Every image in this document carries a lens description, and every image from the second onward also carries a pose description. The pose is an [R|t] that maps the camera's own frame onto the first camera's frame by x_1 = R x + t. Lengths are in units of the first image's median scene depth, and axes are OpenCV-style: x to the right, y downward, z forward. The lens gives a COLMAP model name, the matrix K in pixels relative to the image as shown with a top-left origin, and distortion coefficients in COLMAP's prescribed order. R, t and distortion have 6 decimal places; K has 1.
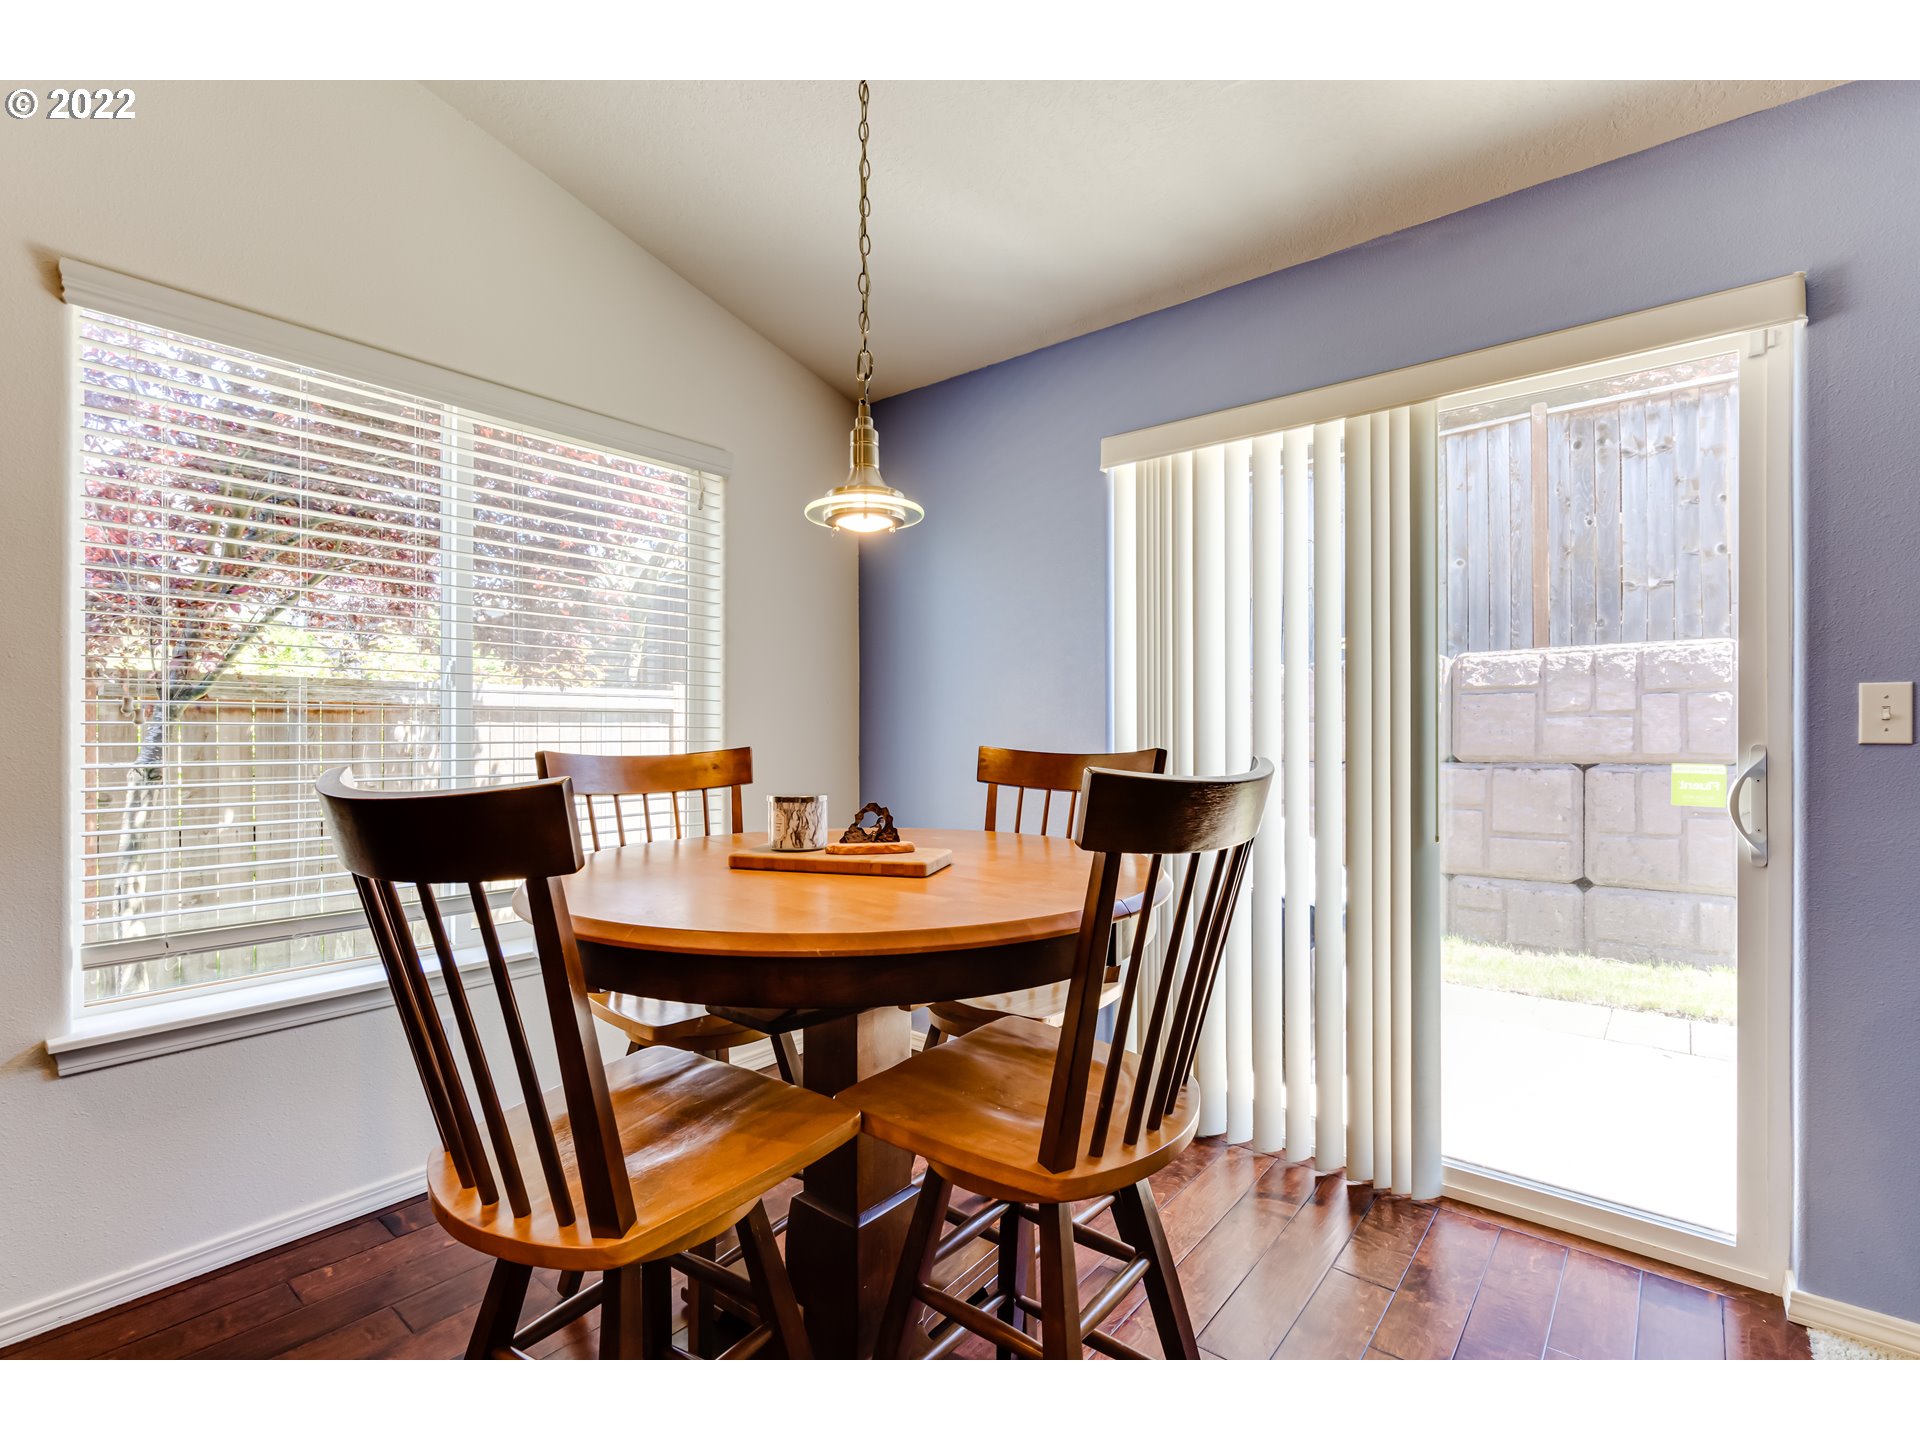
lens RADIAL K [[887.6, 0, 963.3], [0, 887.6, 722.2], [0, 0, 1]] dist [-0.004708, -0.000219]
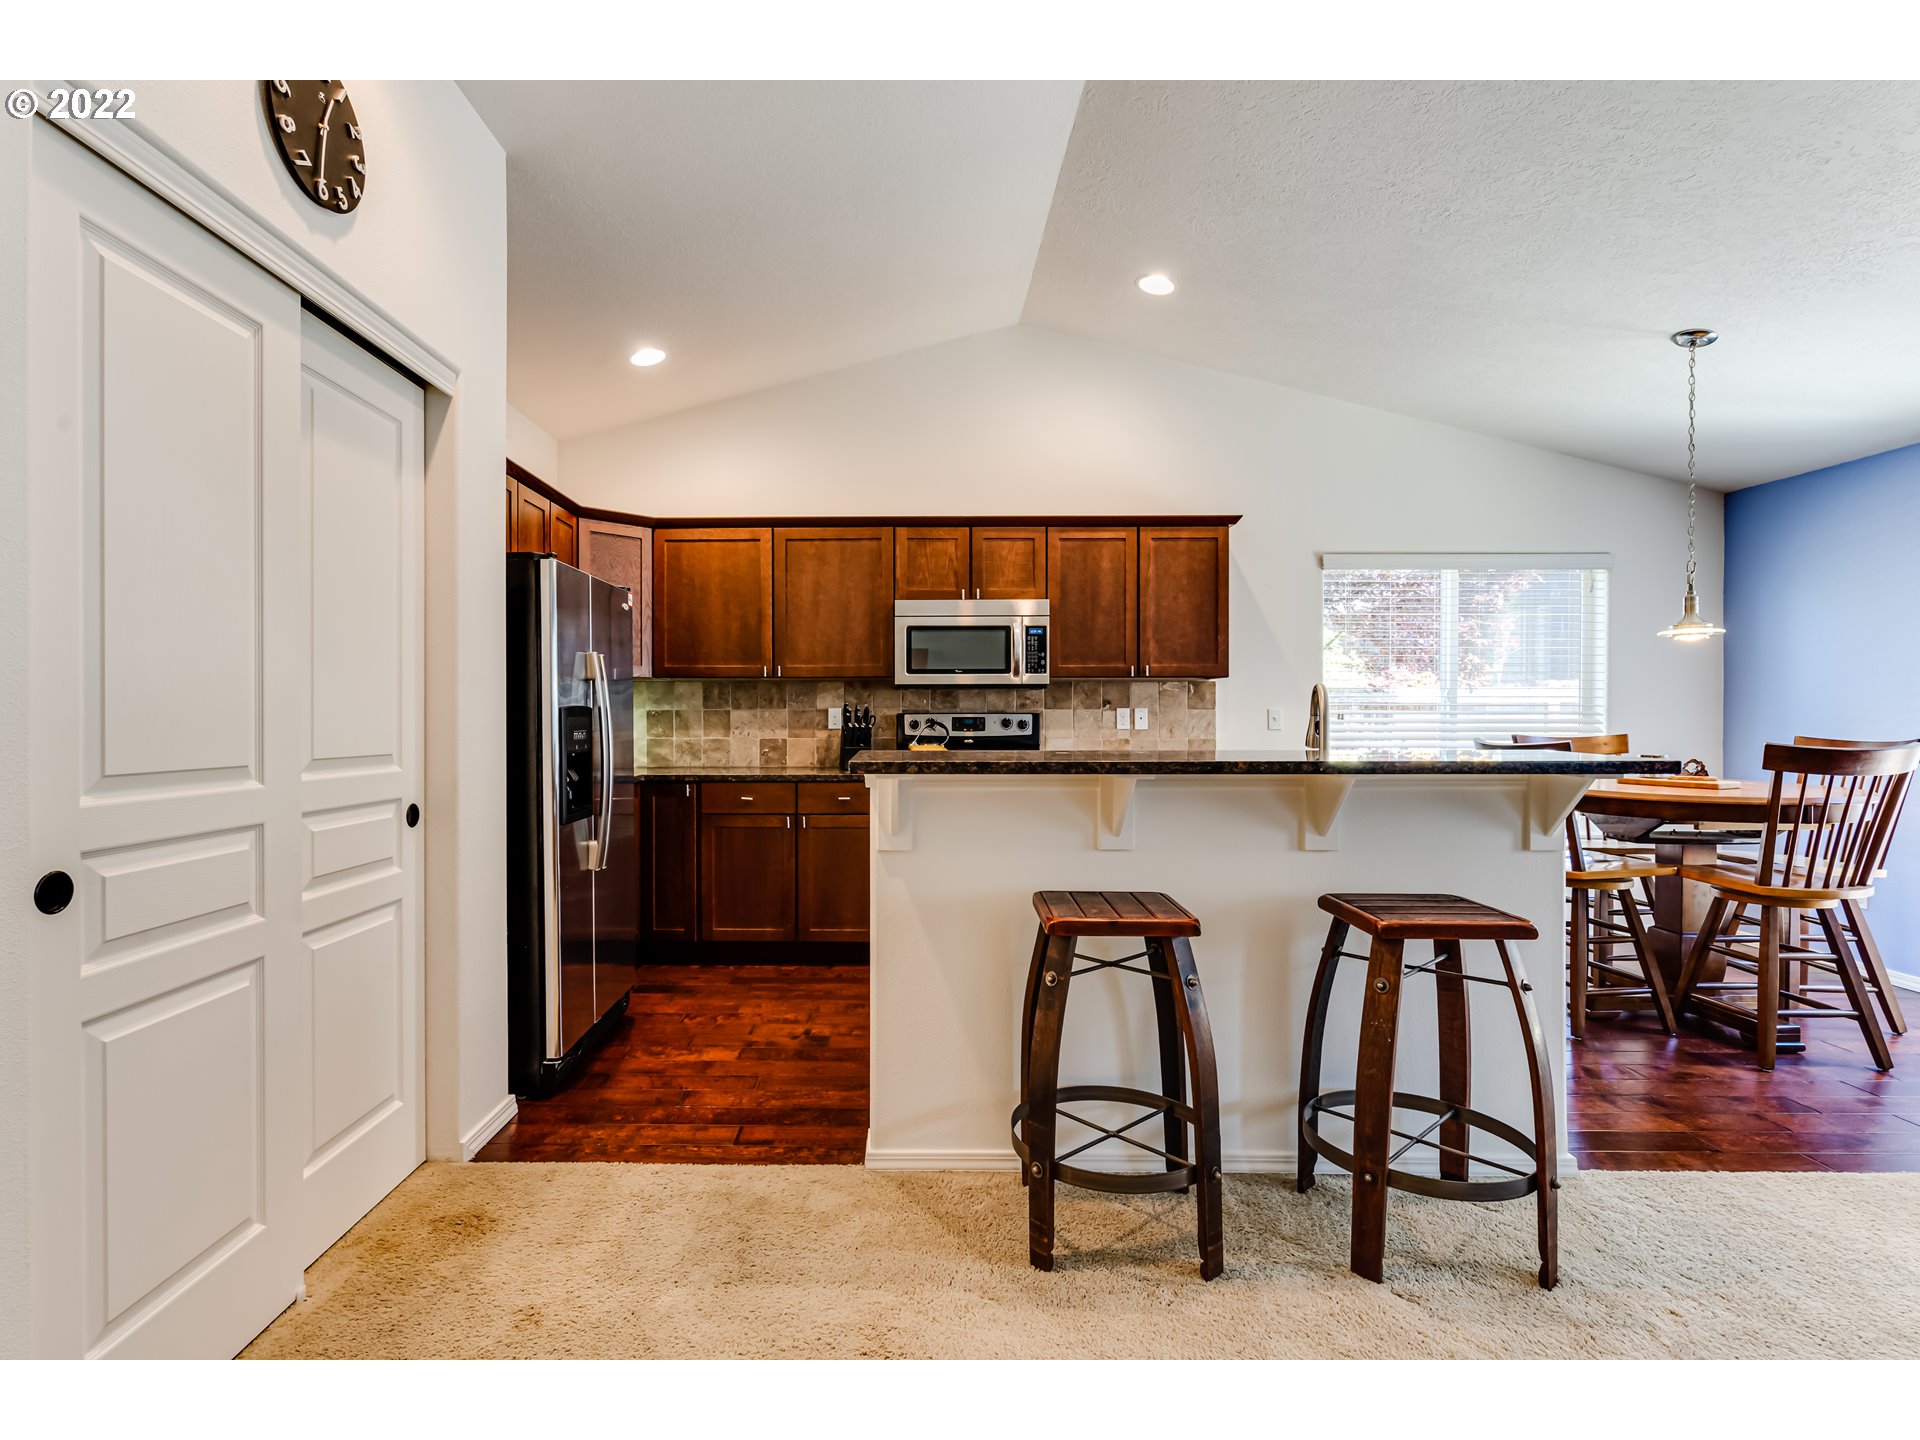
lens RADIAL K [[932.0, 0, 887.4], [0, 932.0, 720.4], [0, 0, 1]] dist [-0.000885, -0.000112]
pose [[0.604786, 0.006650, -0.796361, 0.462089], [0.002514, 0.999944, 0.010259, -0.033391], [0.796384, -0.008206, 0.604735, -1.772697]]
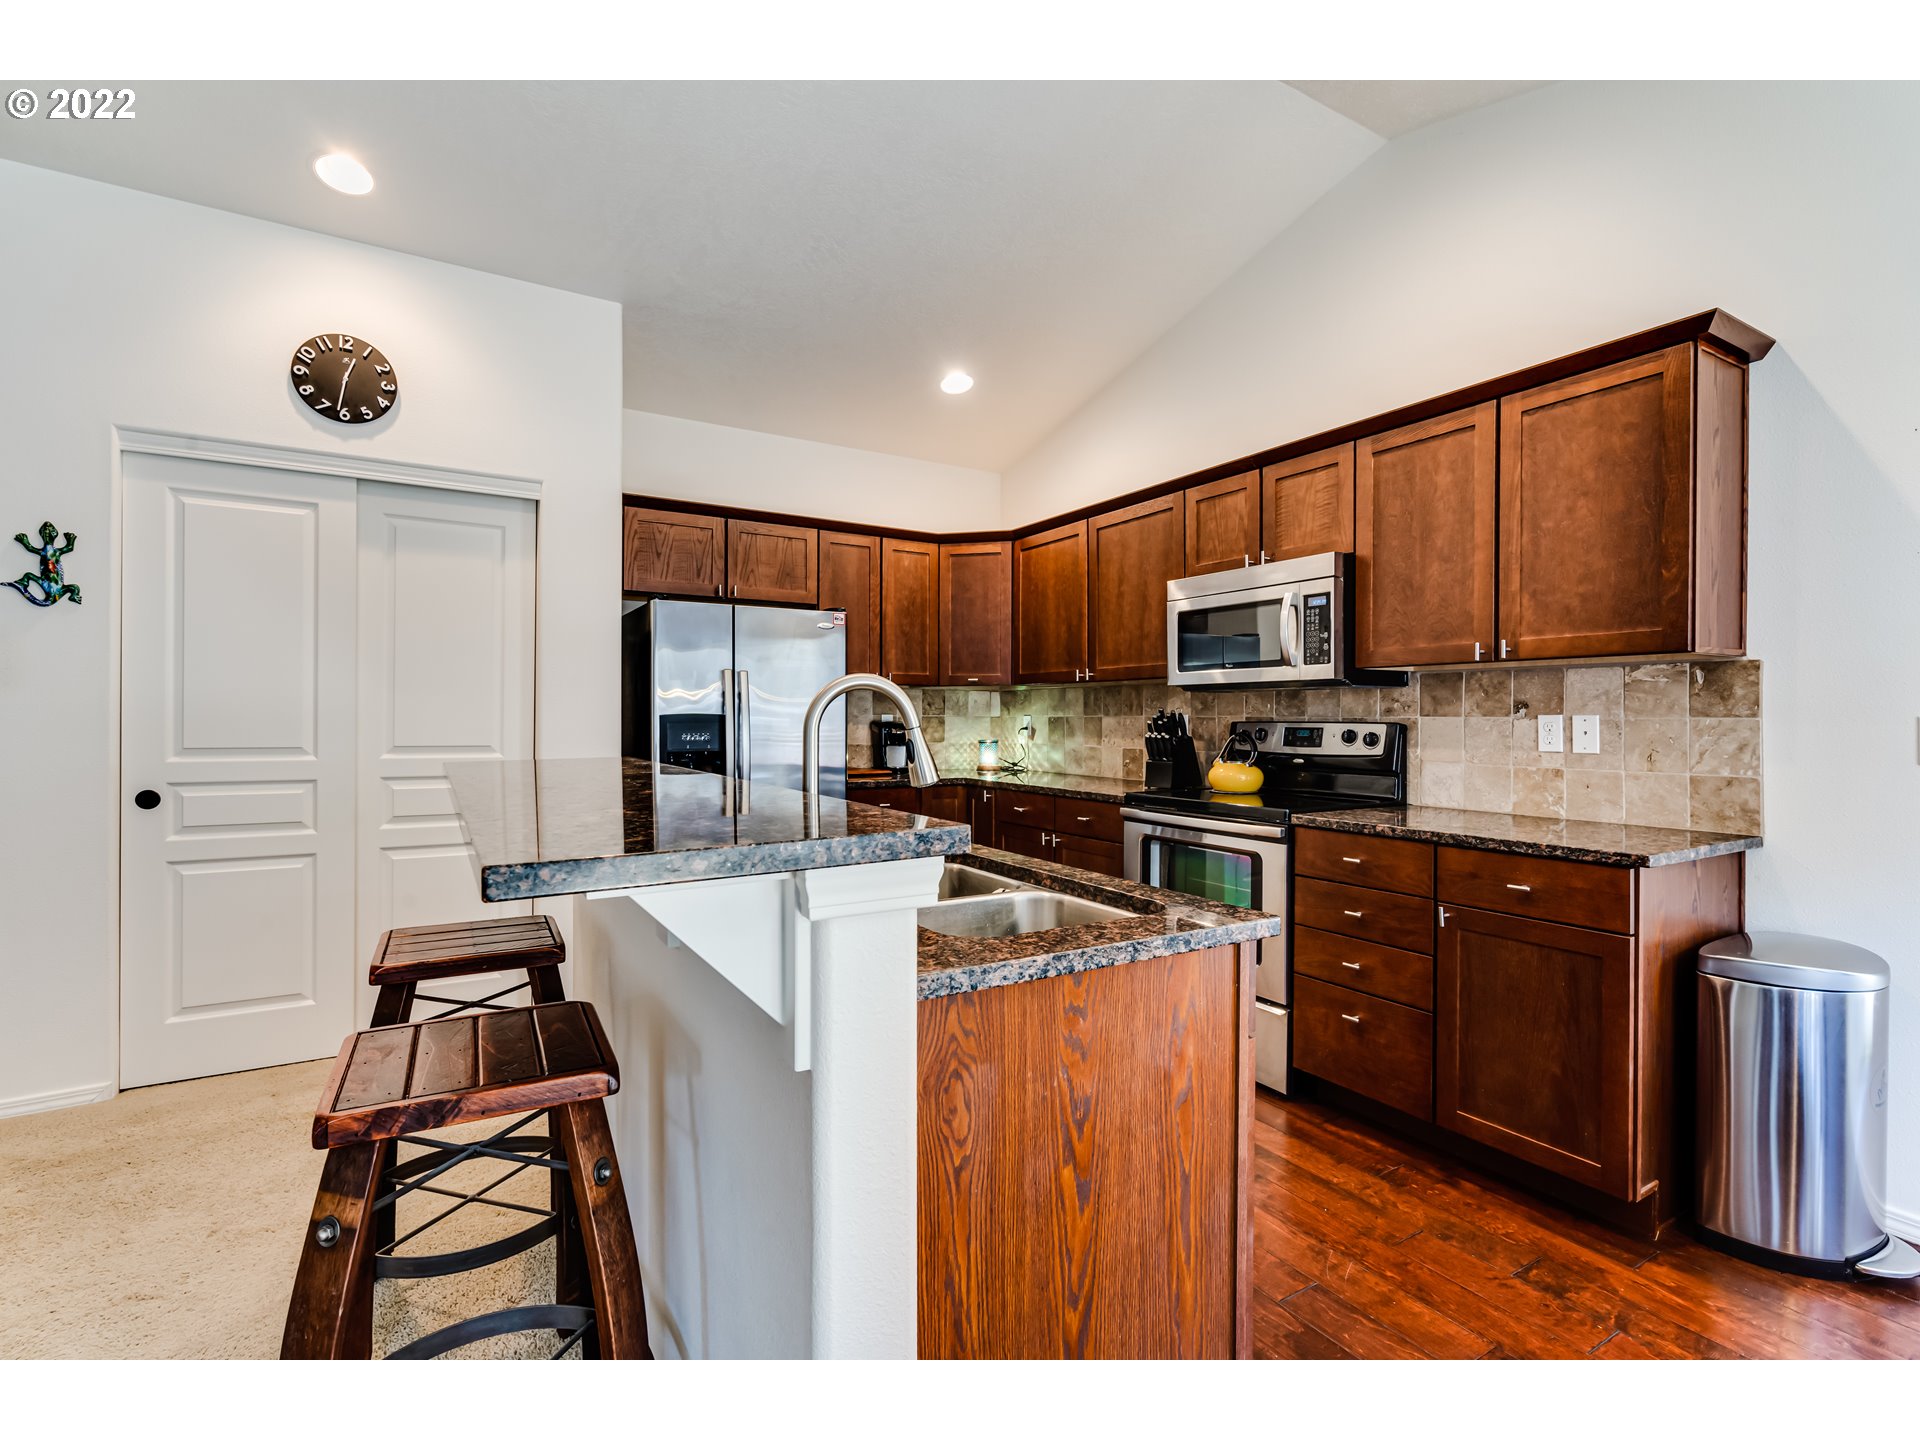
lens RADIAL K [[883.9, 0, 961.7], [0, 883.9, 722.5], [0, 0, 1]] dist [0.002029, 0.000360]
pose [[-0.346522, 0.005208, -0.938027, 0.437675], [-0.000278, 0.999984, 0.005655, -0.035212], [0.938042, 0.002220, -0.346515, 0.047663]]
